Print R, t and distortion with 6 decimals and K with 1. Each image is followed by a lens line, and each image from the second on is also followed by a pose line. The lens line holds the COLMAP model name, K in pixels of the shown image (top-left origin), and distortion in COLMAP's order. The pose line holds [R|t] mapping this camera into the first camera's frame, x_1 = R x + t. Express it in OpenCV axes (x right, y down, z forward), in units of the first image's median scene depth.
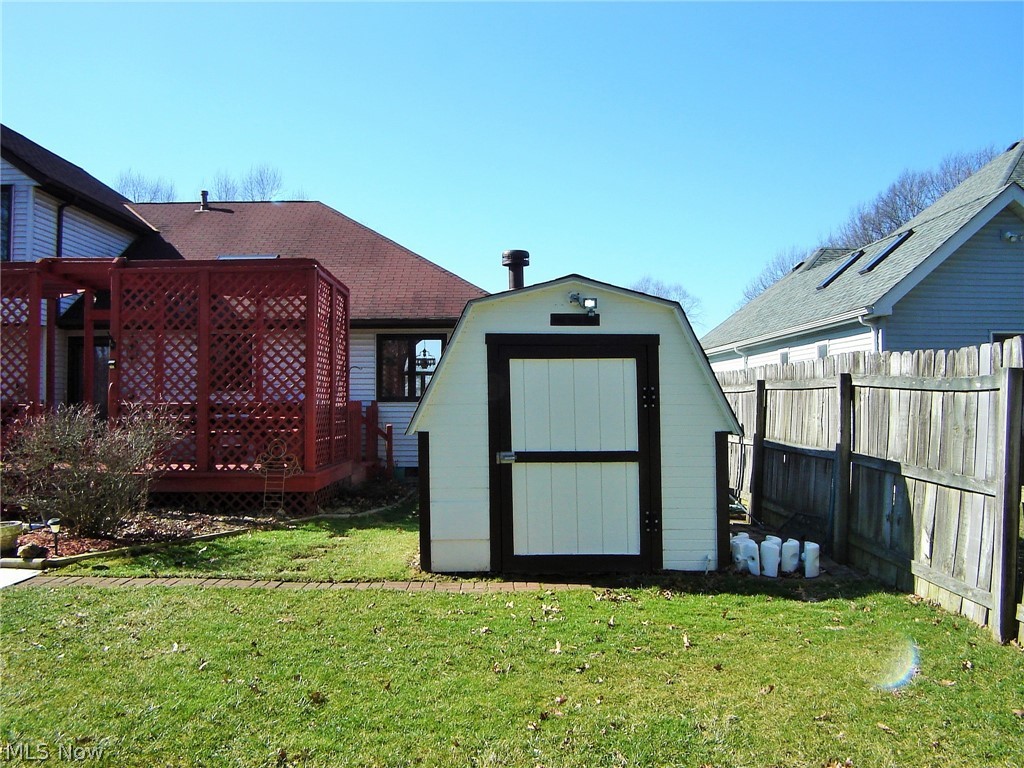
lens RADIAL K [[826.7, 0, 511.2], [0, 826.7, 371.3], [0, 0, 1]] dist [-0.090758, 0.019344]
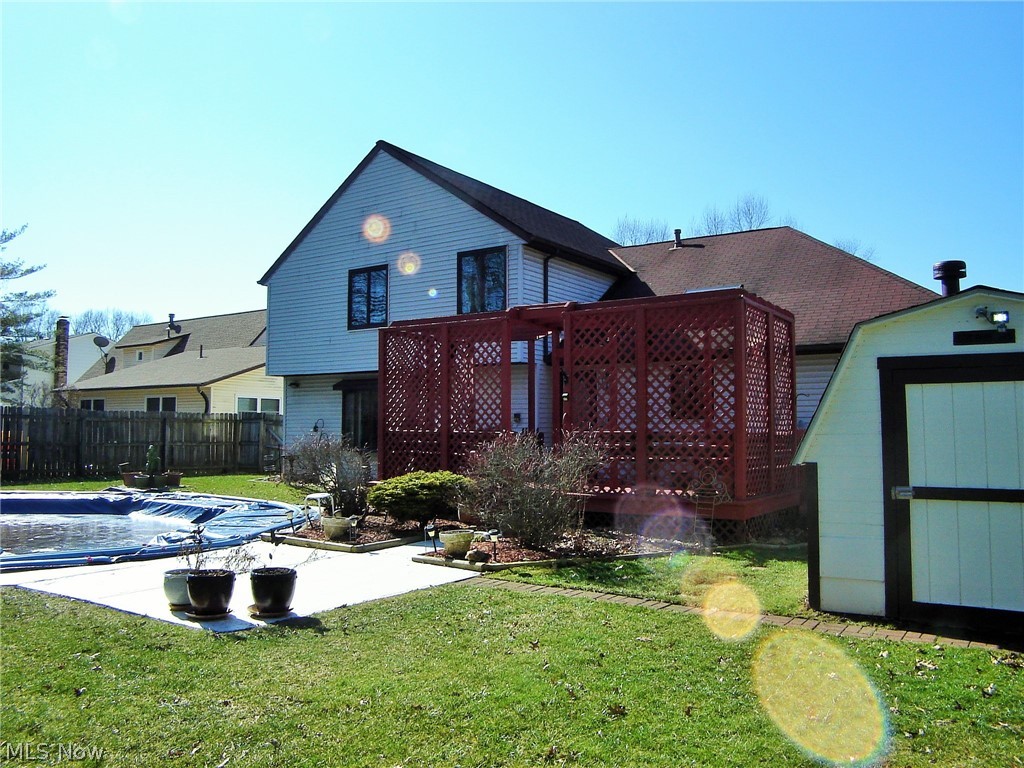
lens RADIAL K [[826.7, 0, 511.2], [0, 826.7, 371.3], [0, 0, 1]] dist [-0.090758, 0.019344]
pose [[0.817367, -0.034999, -0.575053, 0.108189], [0.016151, 0.999153, -0.037853, -0.001719], [0.575891, 0.021652, 0.817240, 0.014647]]
